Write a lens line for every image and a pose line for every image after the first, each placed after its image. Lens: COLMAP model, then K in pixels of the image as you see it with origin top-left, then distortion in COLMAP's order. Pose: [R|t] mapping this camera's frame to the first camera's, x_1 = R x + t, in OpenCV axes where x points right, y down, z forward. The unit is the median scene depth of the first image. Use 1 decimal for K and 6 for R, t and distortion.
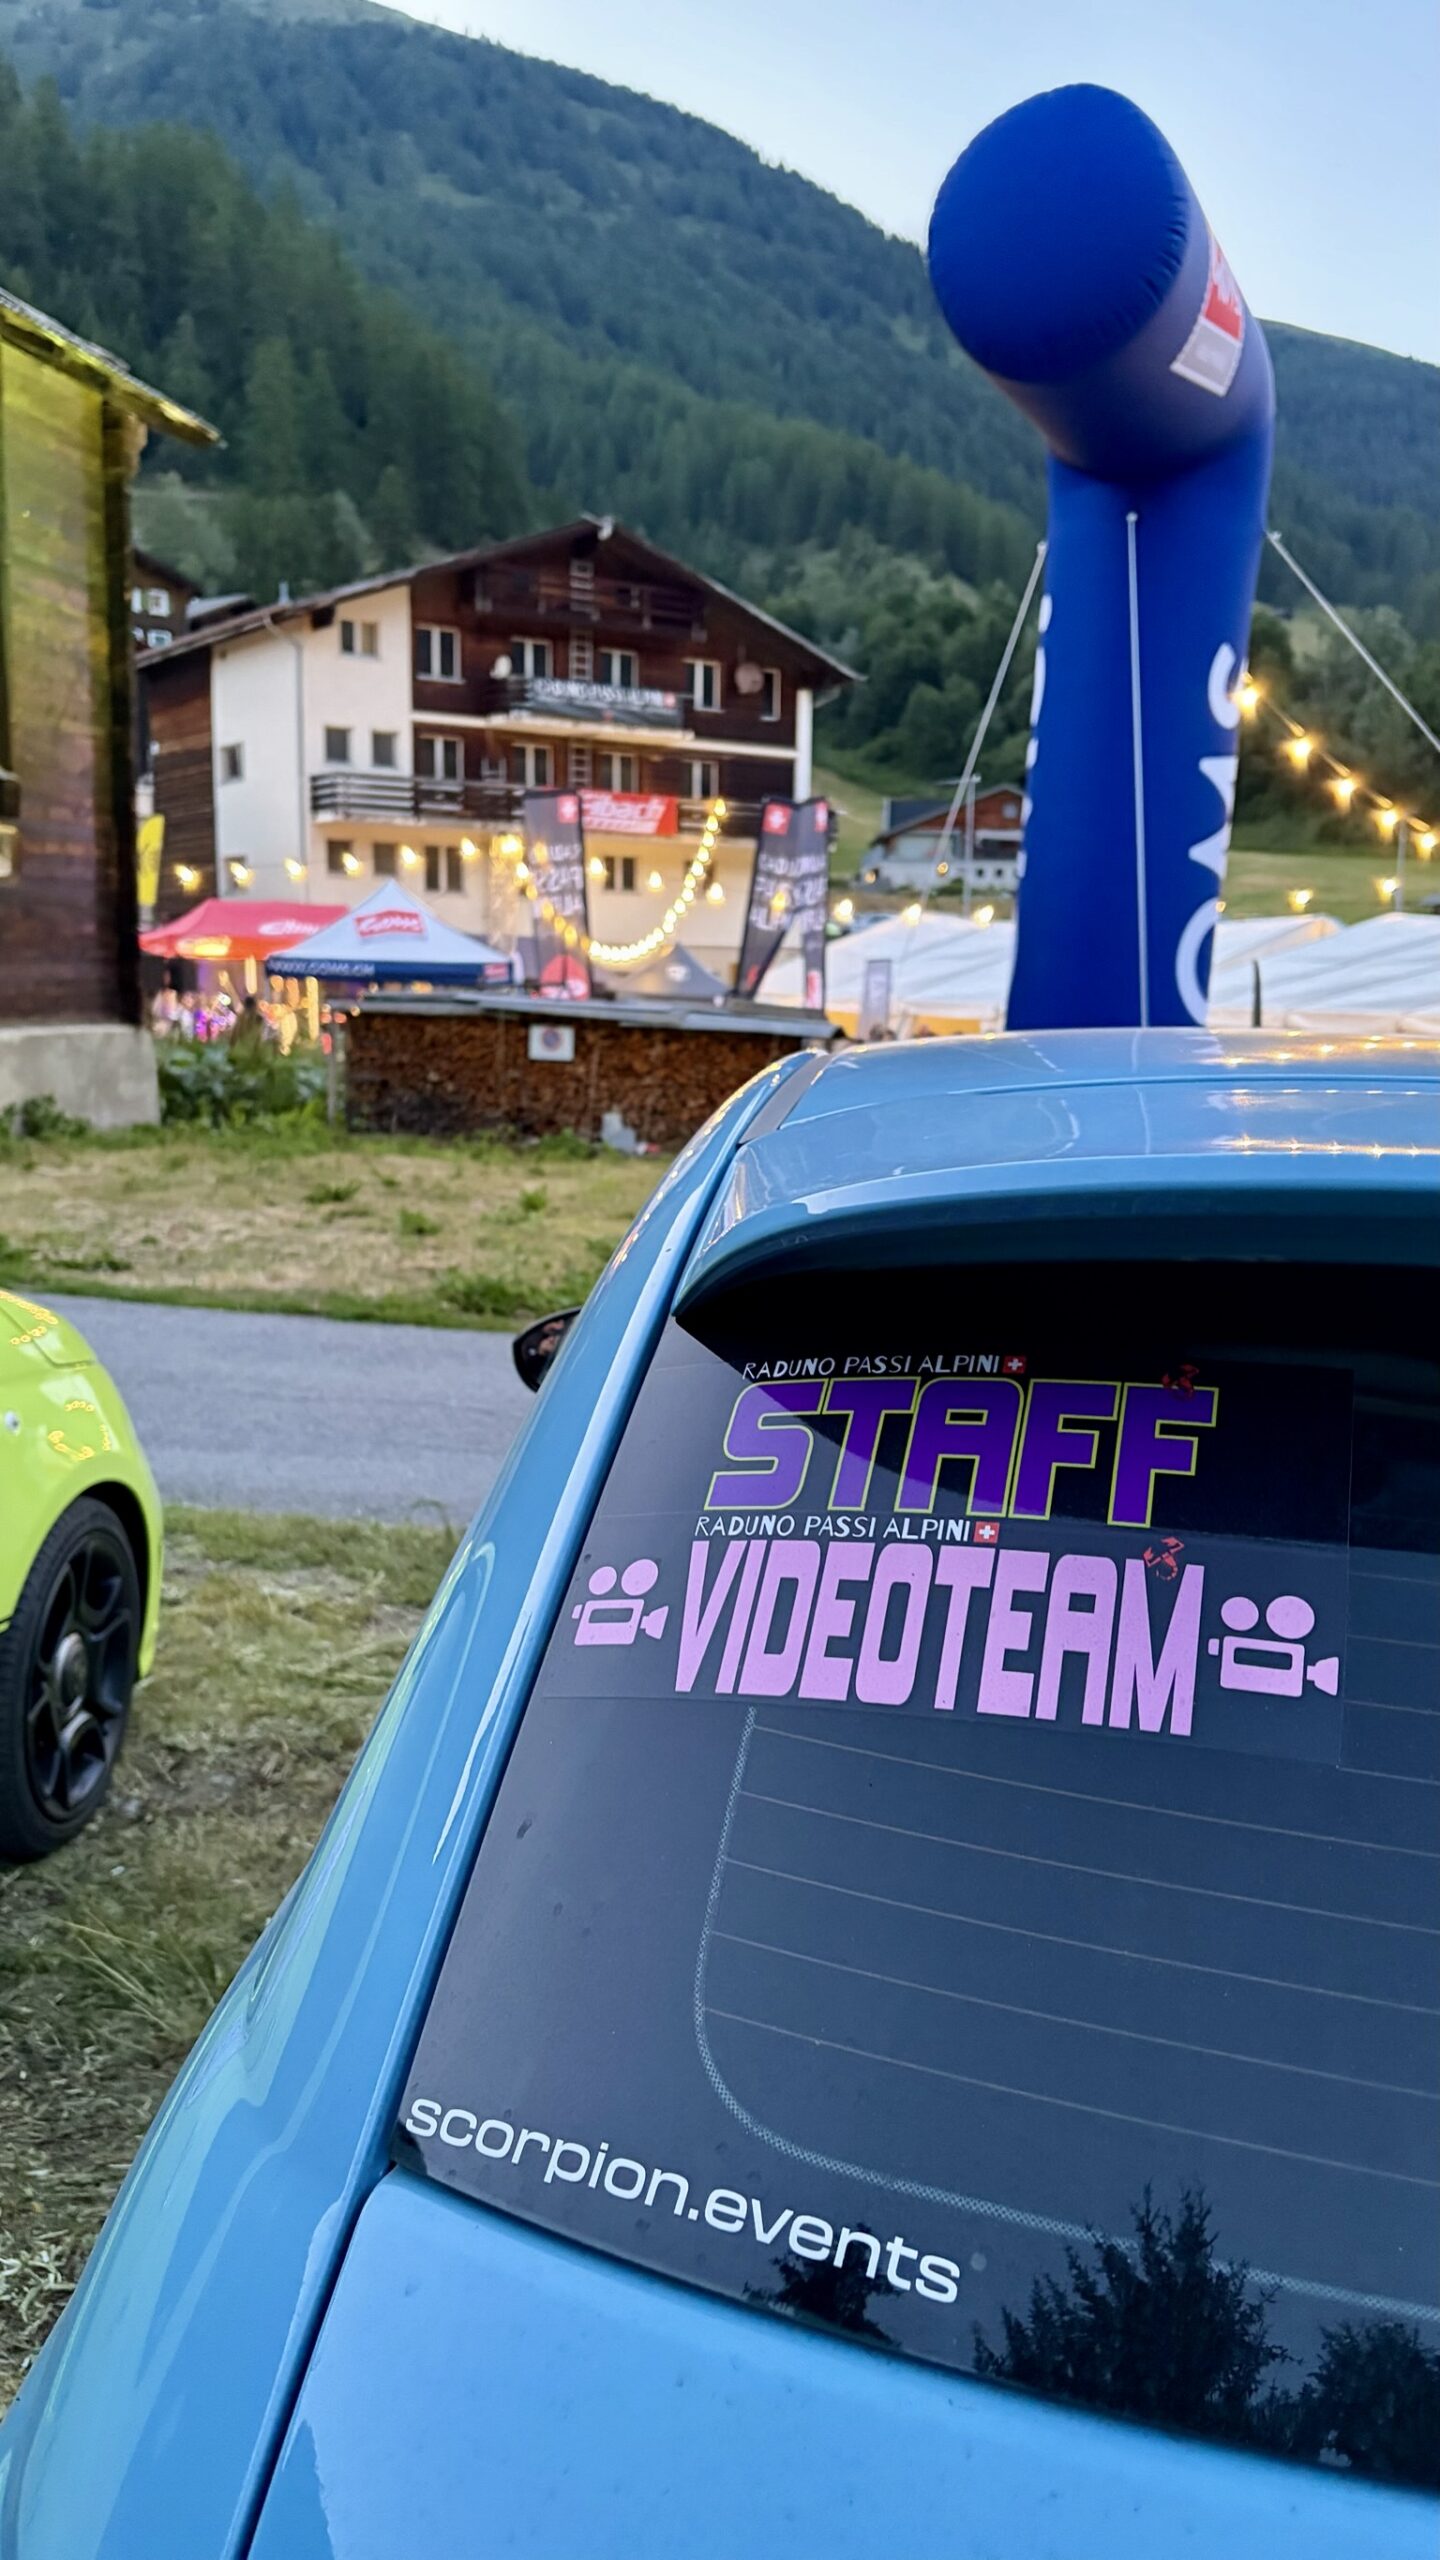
lens RADIAL K [[2112.5, 0, 720.0], [0, 2112.5, 1280.0], [0, 0, 1]] dist [0.034773, 0.003458]
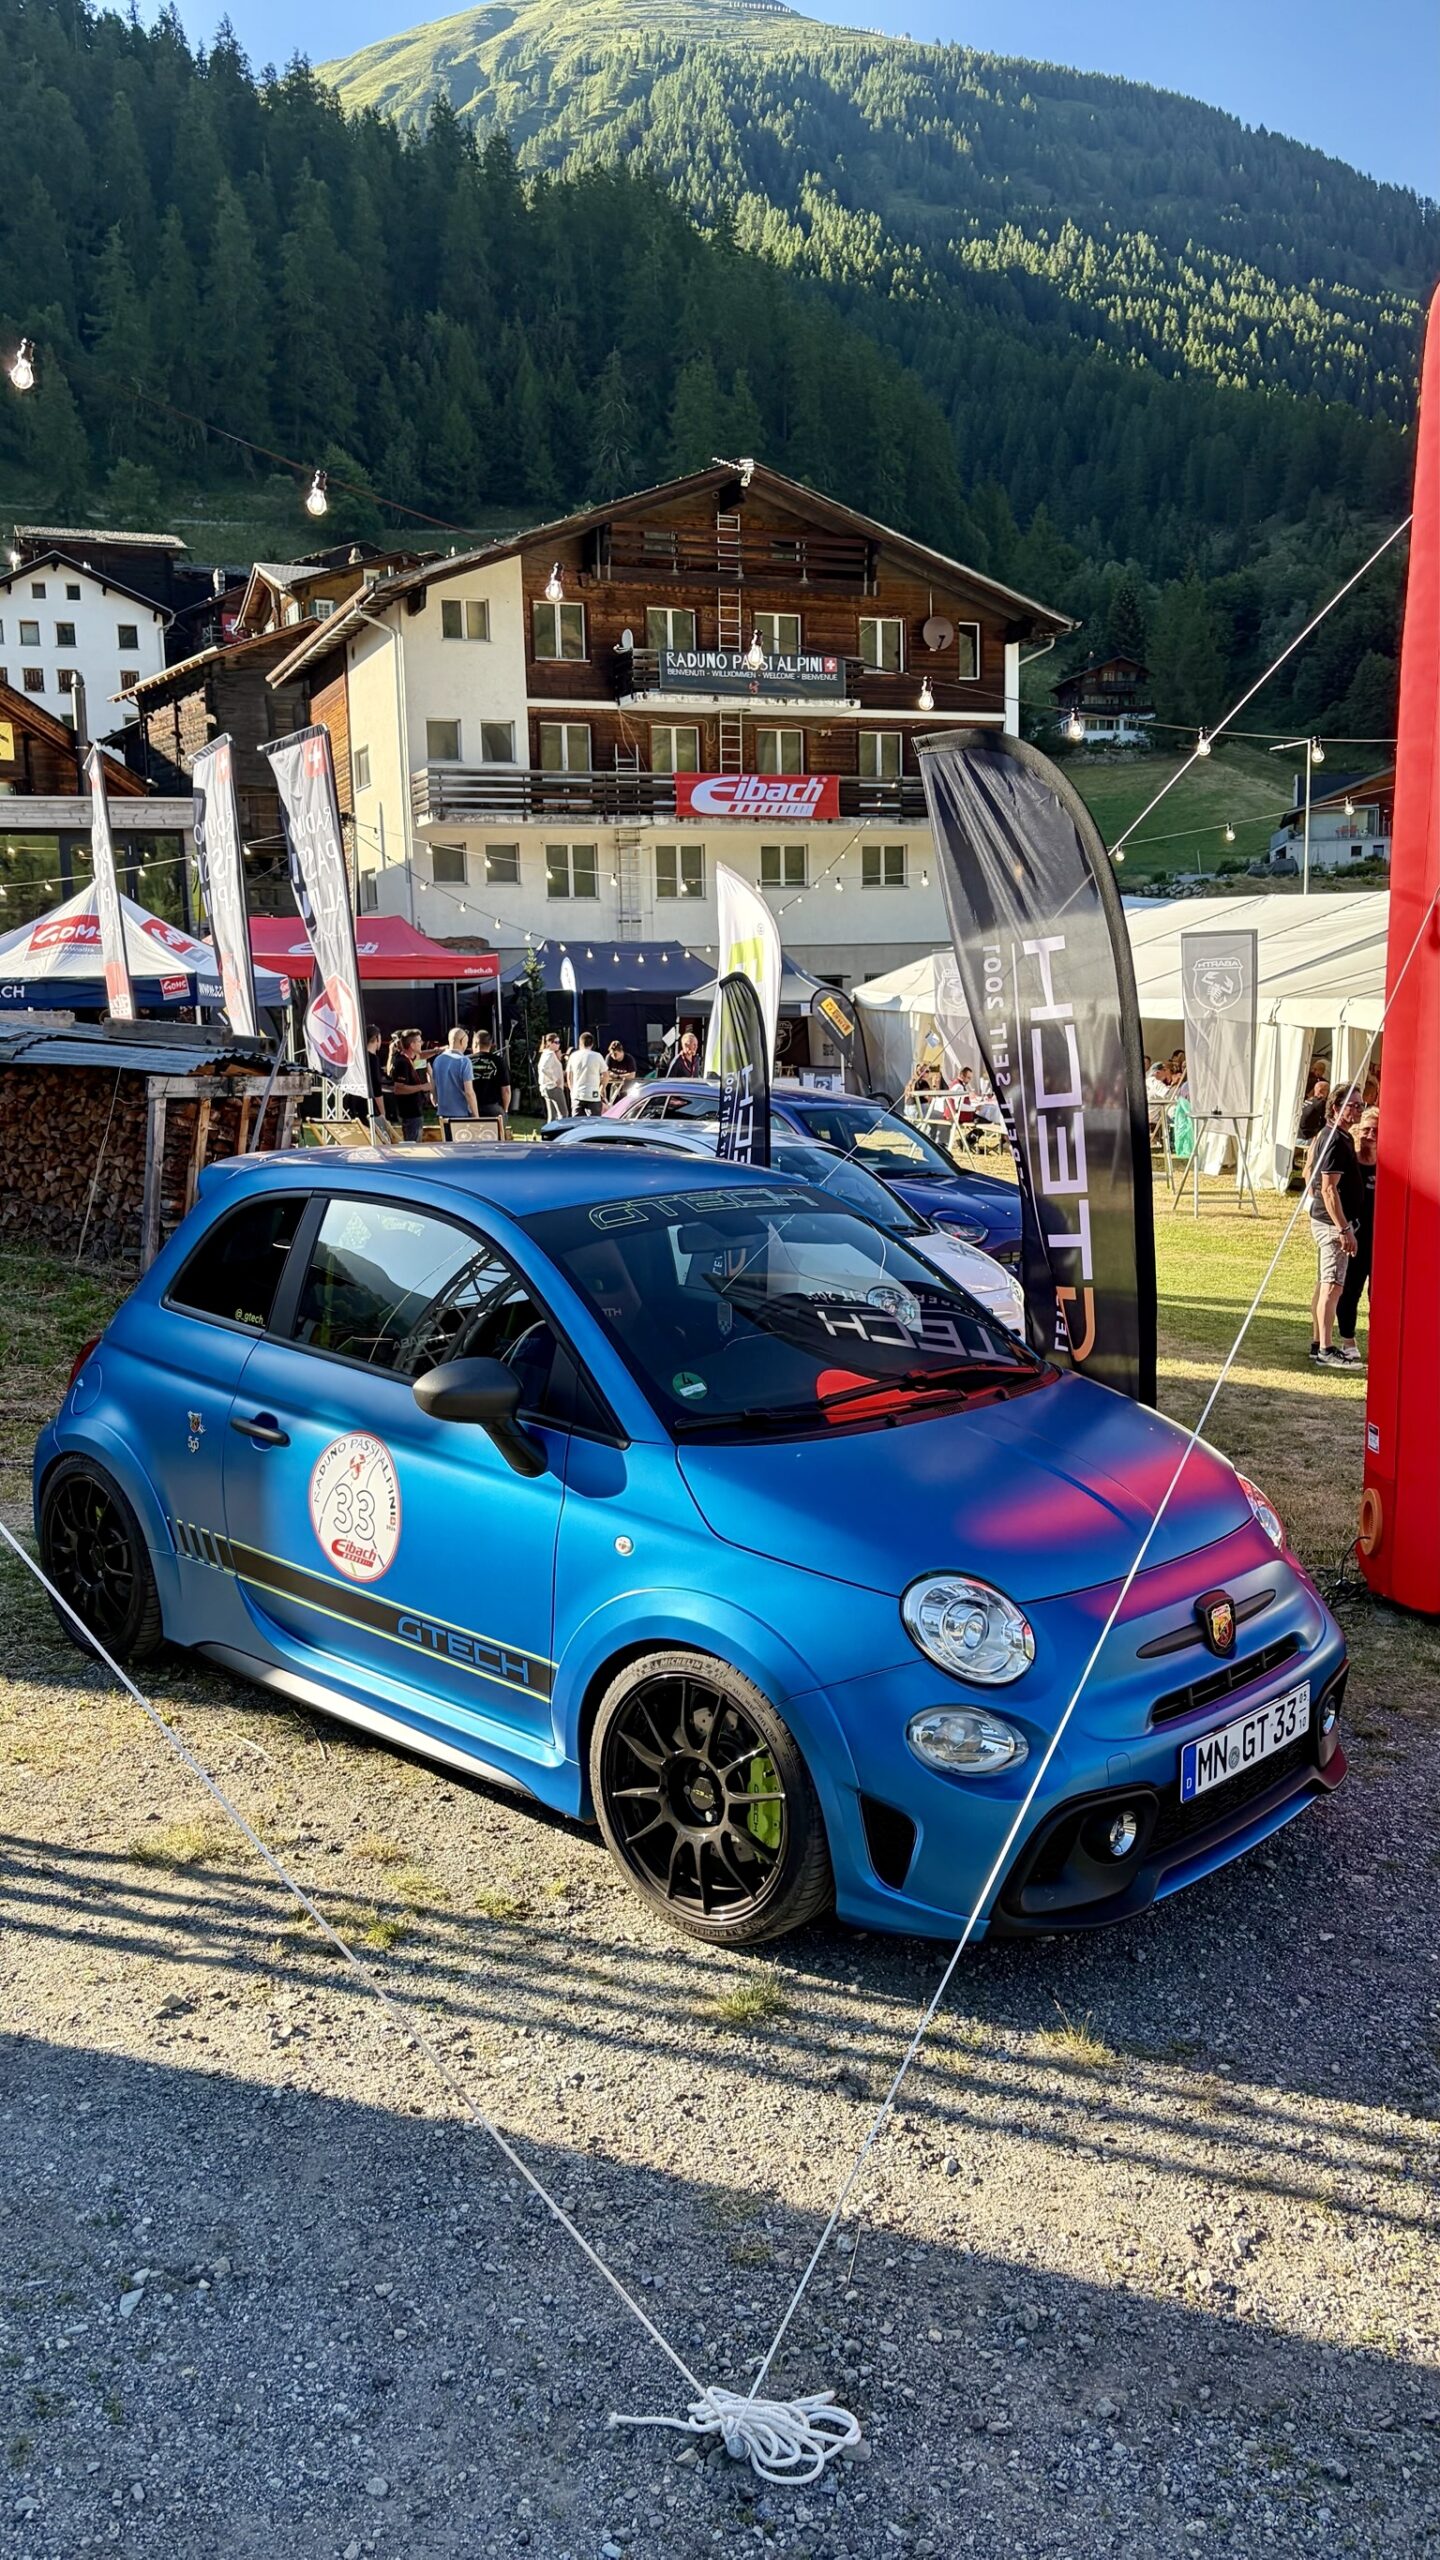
lens RADIAL K [[2112.5, 0, 720.0], [0, 2112.5, 1280.0], [0, 0, 1]] dist [0.034773, 0.003458]
pose [[0.972900, -0.011304, -0.230952, 0.129693], [0.009969, 0.999926, -0.006946, -0.016159], [0.231013, 0.004455, 0.972940, 0.146856]]
